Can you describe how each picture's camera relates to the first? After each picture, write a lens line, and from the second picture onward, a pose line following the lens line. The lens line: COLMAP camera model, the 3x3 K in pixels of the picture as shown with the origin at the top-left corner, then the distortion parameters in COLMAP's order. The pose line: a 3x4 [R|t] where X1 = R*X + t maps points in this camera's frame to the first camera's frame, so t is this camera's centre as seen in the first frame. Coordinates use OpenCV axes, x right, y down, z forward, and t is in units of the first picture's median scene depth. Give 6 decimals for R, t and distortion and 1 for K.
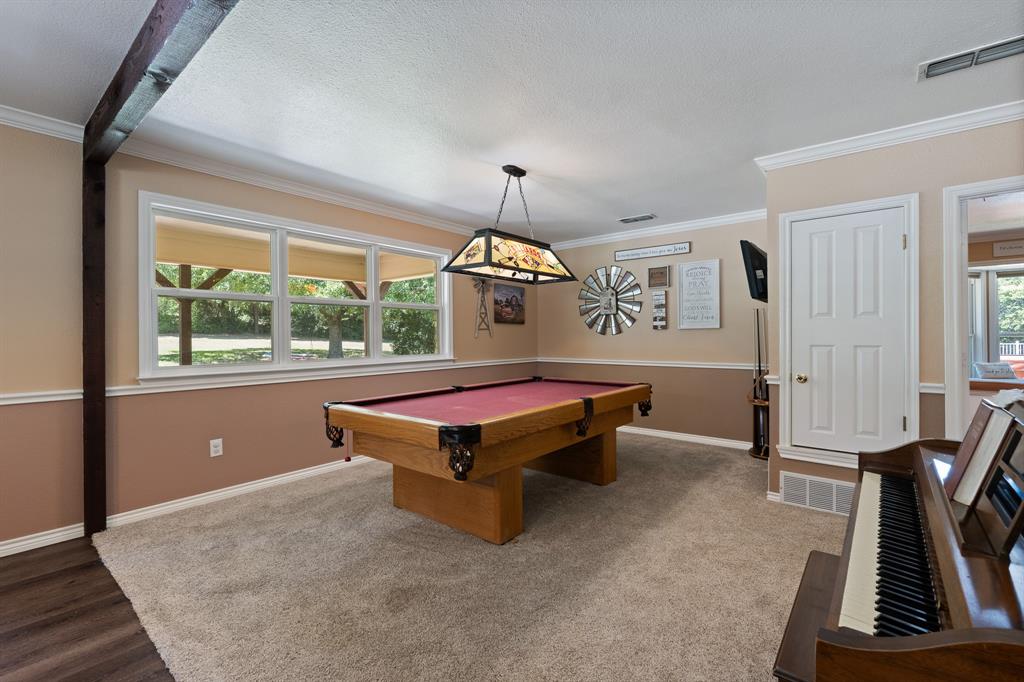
lens RADIAL K [[452.7, 0, 504.0], [0, 452.7, 336.8], [0, 0, 1]] dist [-0.004001, 0.001450]
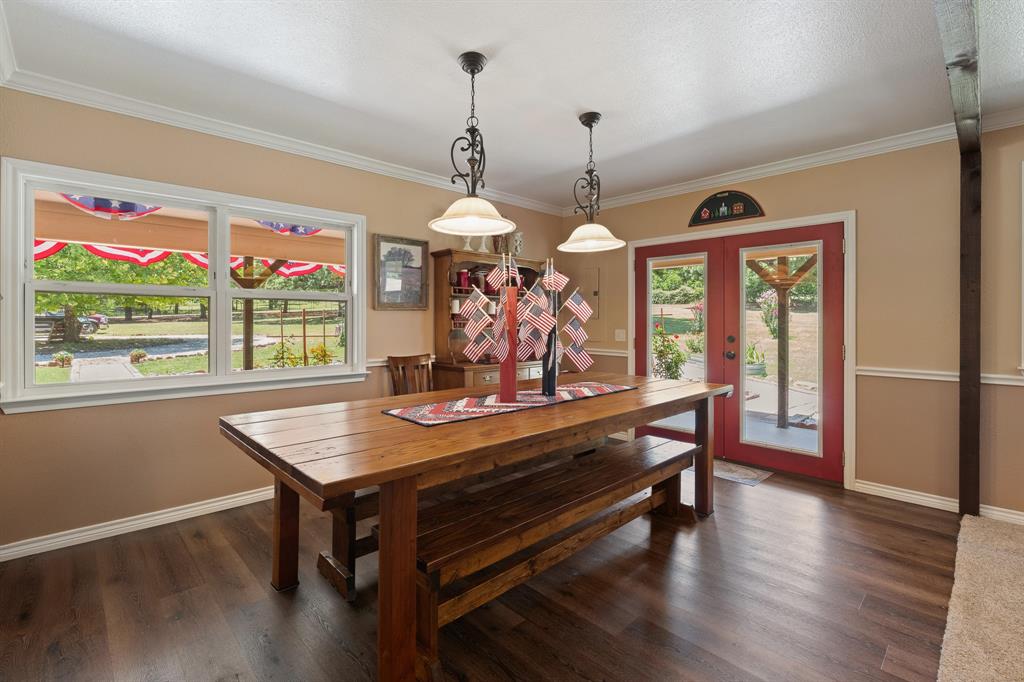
lens RADIAL K [[452.7, 0, 512.2], [0, 452.7, 324.9], [0, 0, 1]] dist [-0.004001, 0.001450]
pose [[-0.104626, 0.010891, -0.994452, 0.218807], [-0.000343, 0.999940, 0.010987, -0.006075], [0.994512, 0.001491, -0.104616, 0.079409]]
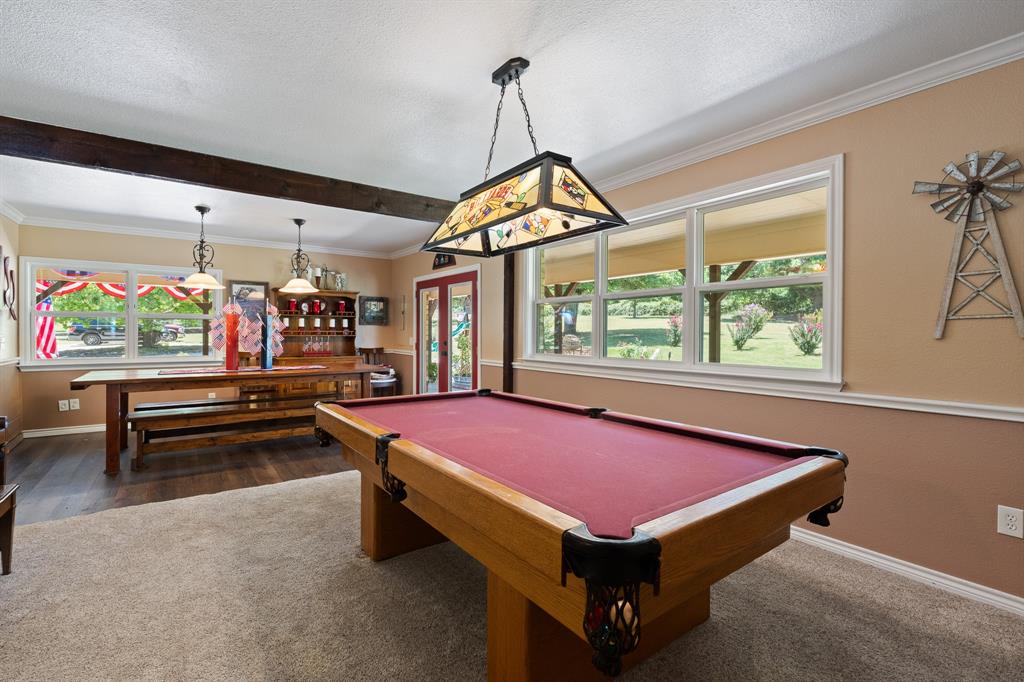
lens RADIAL K [[452.7, 0, 509.4], [0, 452.7, 336.3], [0, 0, 1]] dist [-0.004001, 0.001450]
pose [[-0.240885, 0.010584, -0.970496, 0.787324], [-0.003340, 0.999926, 0.011734, -0.007327], [0.970548, 0.006068, -0.240832, 1.422547]]
